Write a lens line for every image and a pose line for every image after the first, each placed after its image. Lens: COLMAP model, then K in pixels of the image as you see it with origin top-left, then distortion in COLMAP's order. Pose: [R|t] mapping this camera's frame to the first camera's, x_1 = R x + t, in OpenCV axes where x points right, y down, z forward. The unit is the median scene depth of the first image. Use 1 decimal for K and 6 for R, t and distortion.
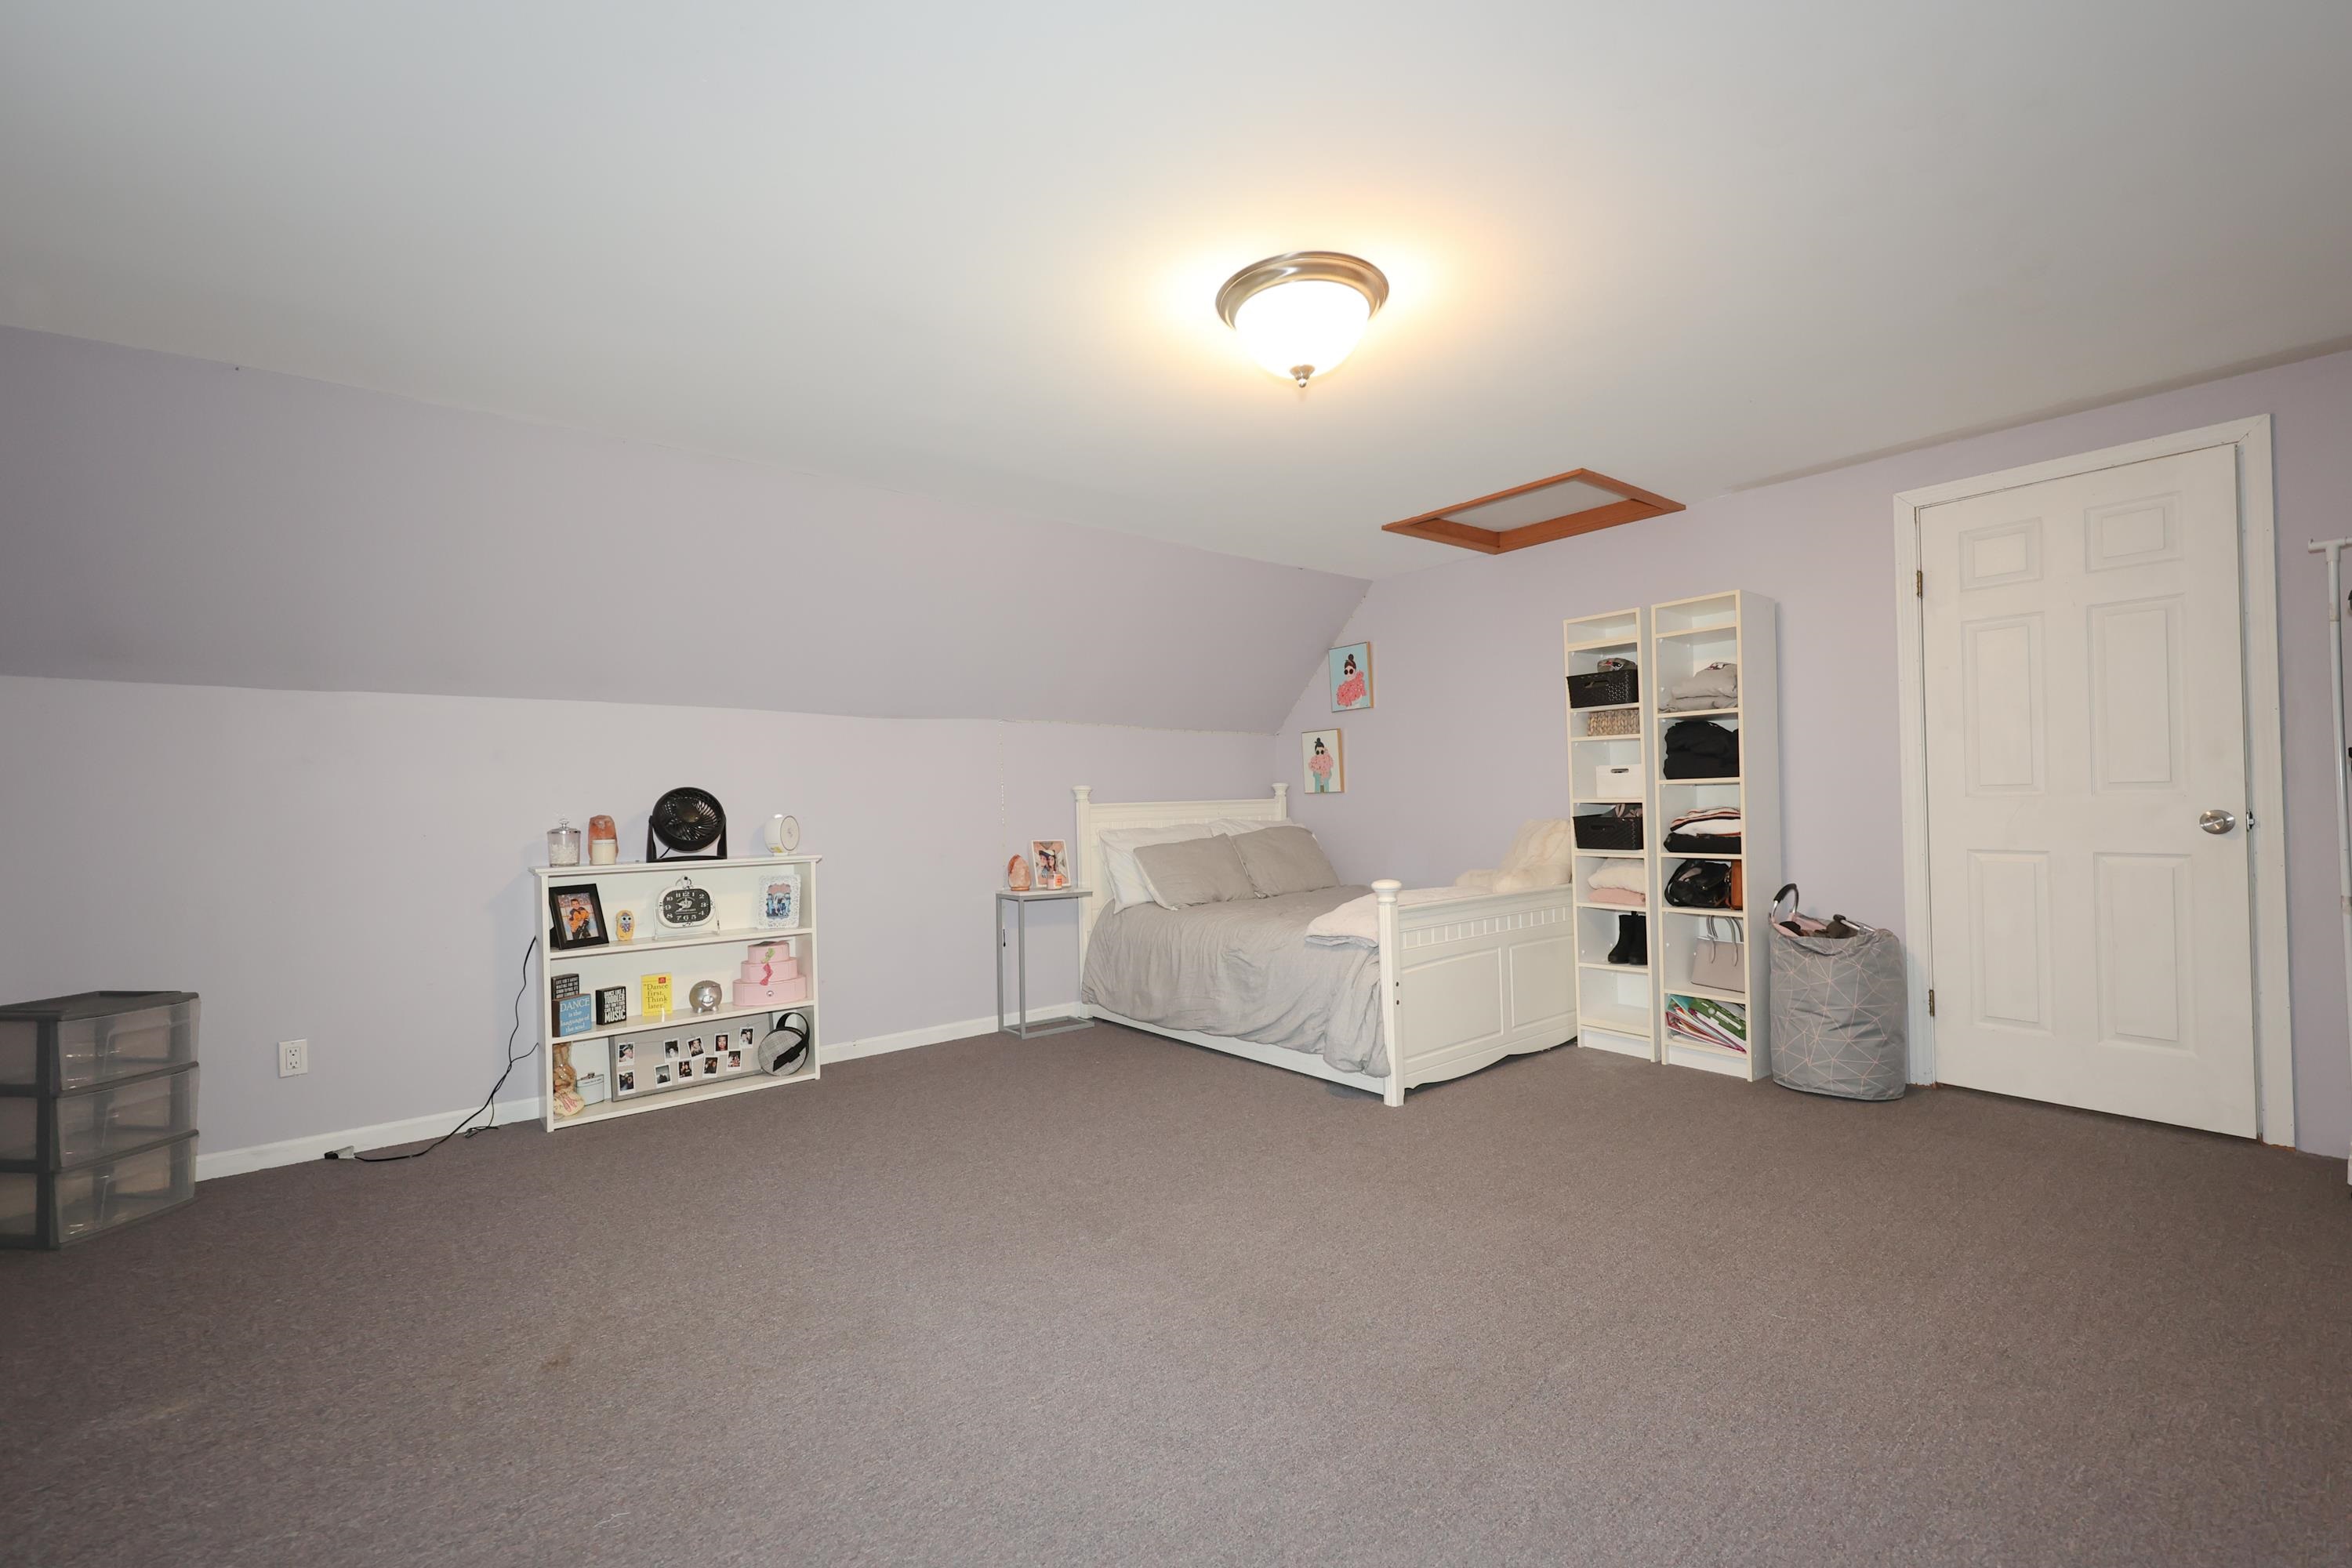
lens RADIAL K [[981.9, 0, 1183.0], [0, 981.9, 790.9], [0, 0, 1]] dist [0.001028, 0.000008]
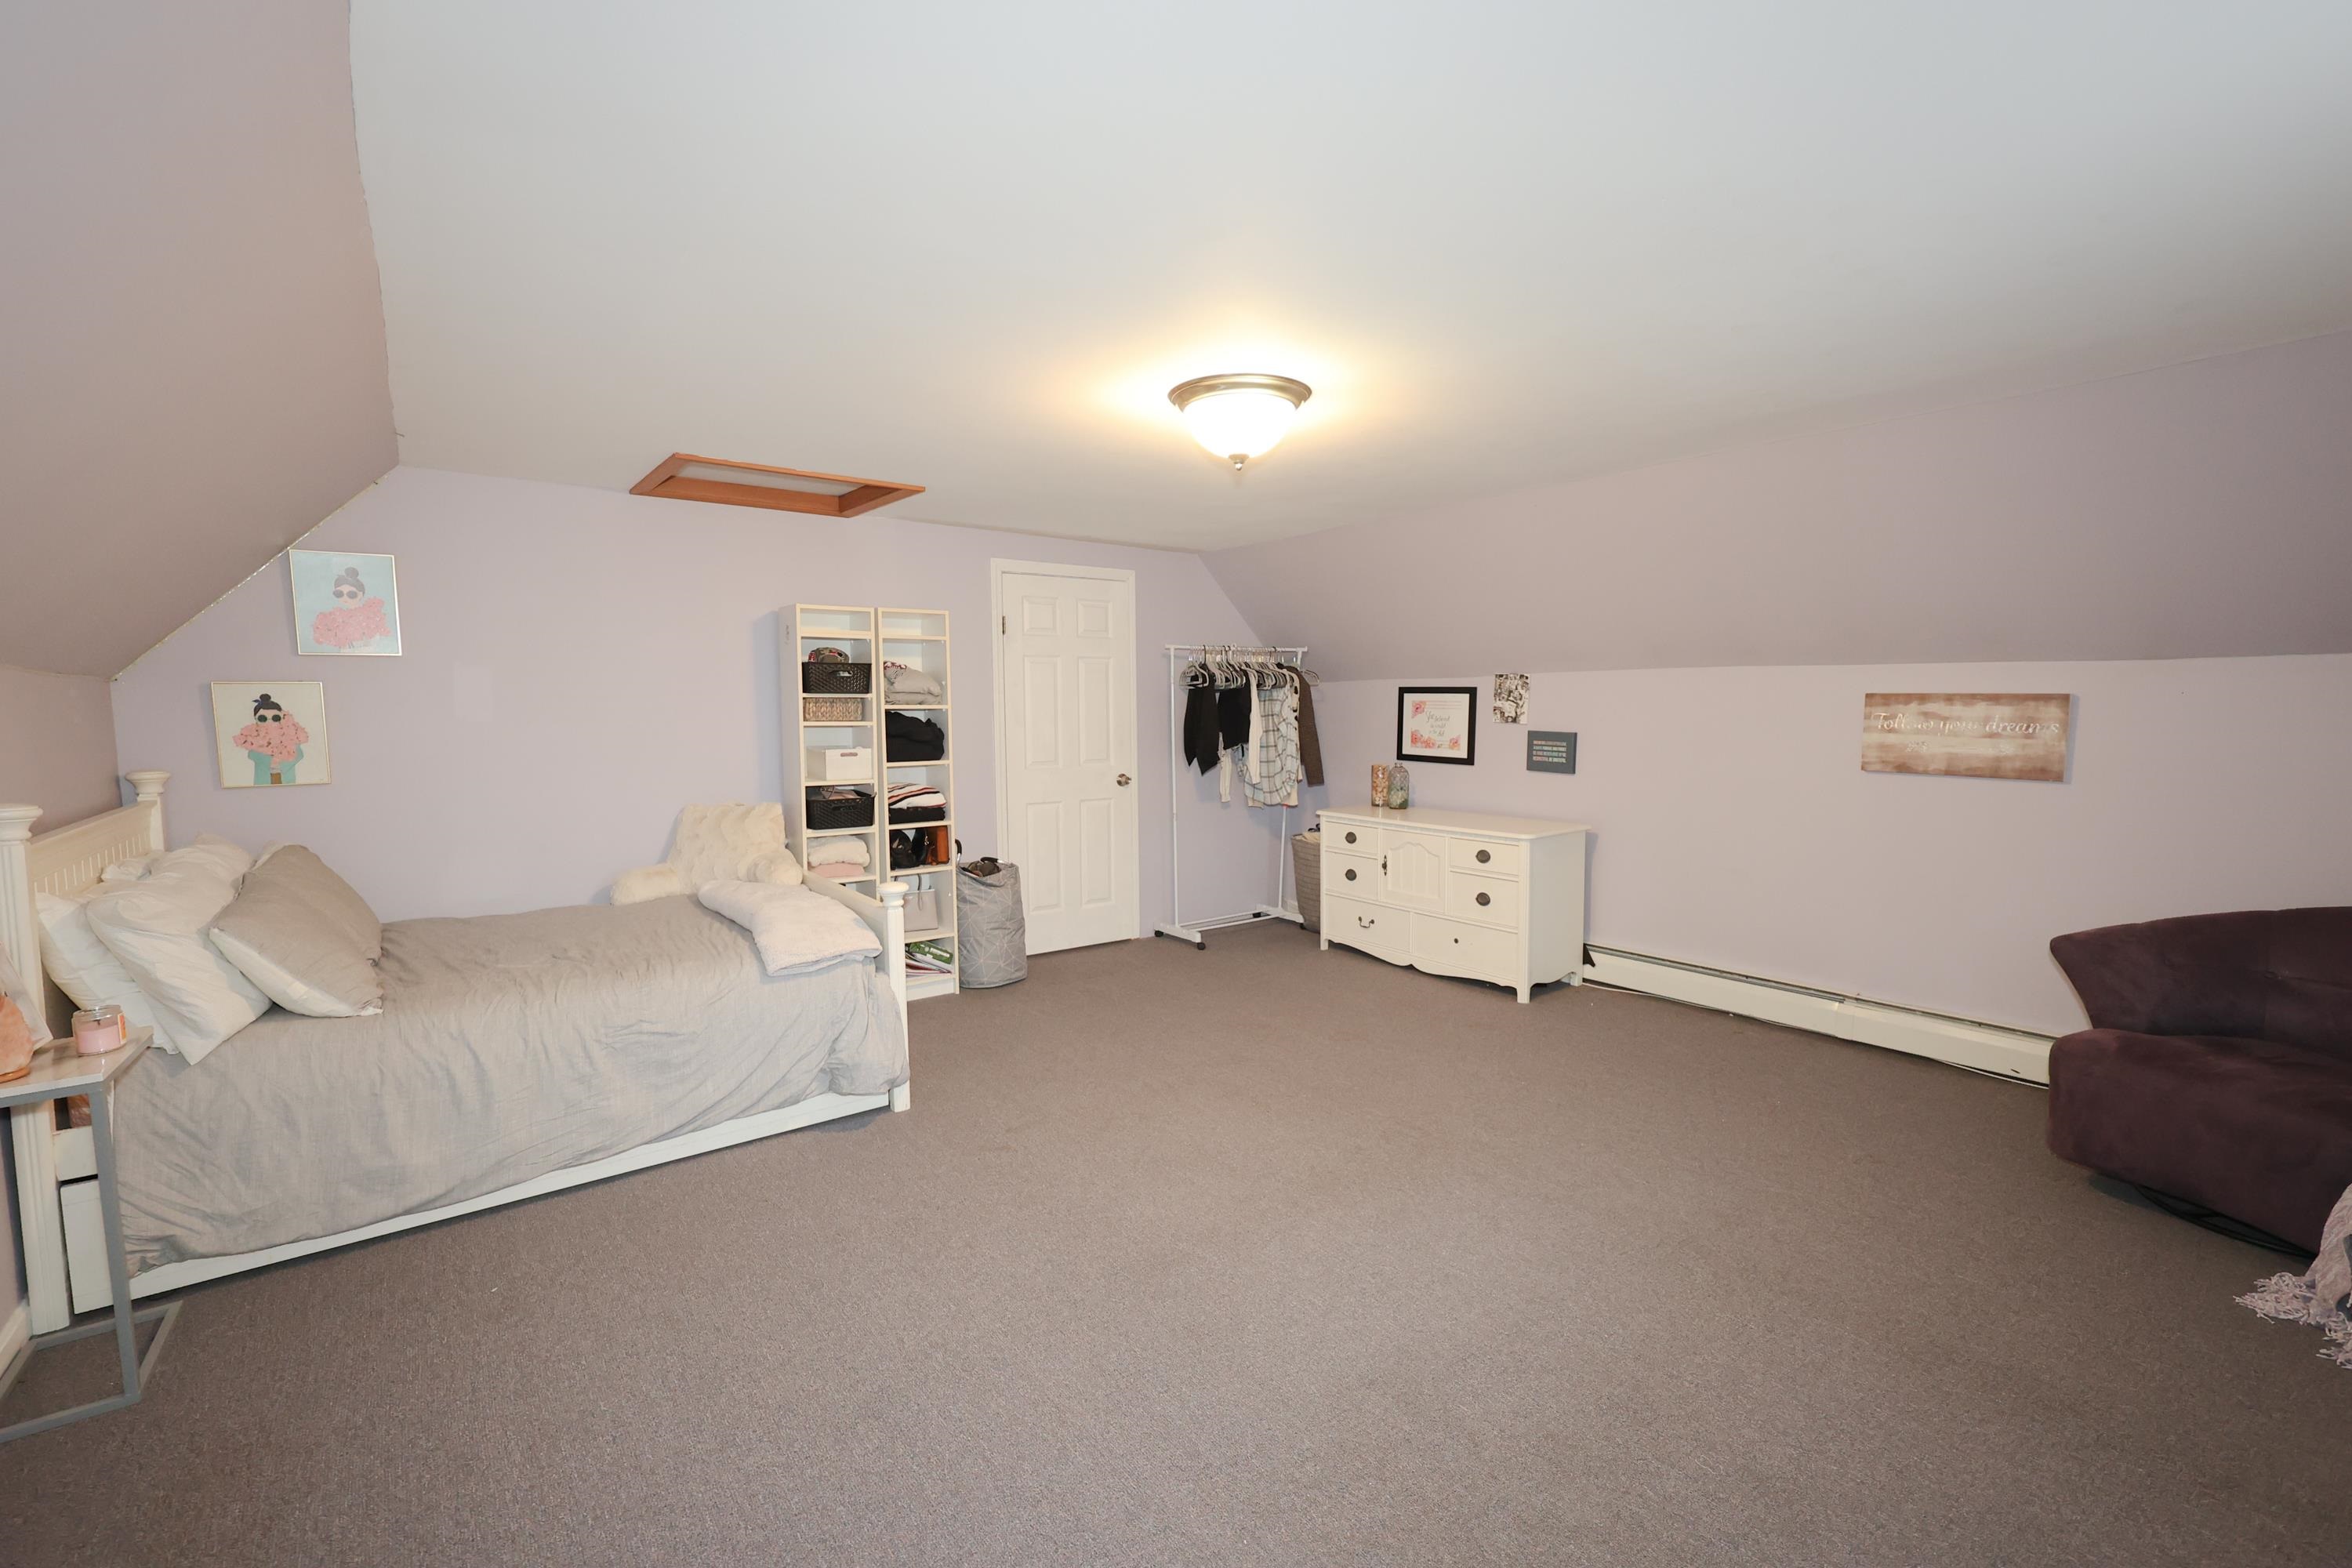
lens RADIAL K [[981.9, 0, 1183.0], [0, 981.9, 790.9], [0, 0, 1]] dist [0.001028, 0.000008]
pose [[0.048535, -0.064240, 0.996753, -0.637438], [-0.006677, 0.997886, 0.064638, -0.054305], [-0.998799, -0.009793, 0.048003, 0.593823]]
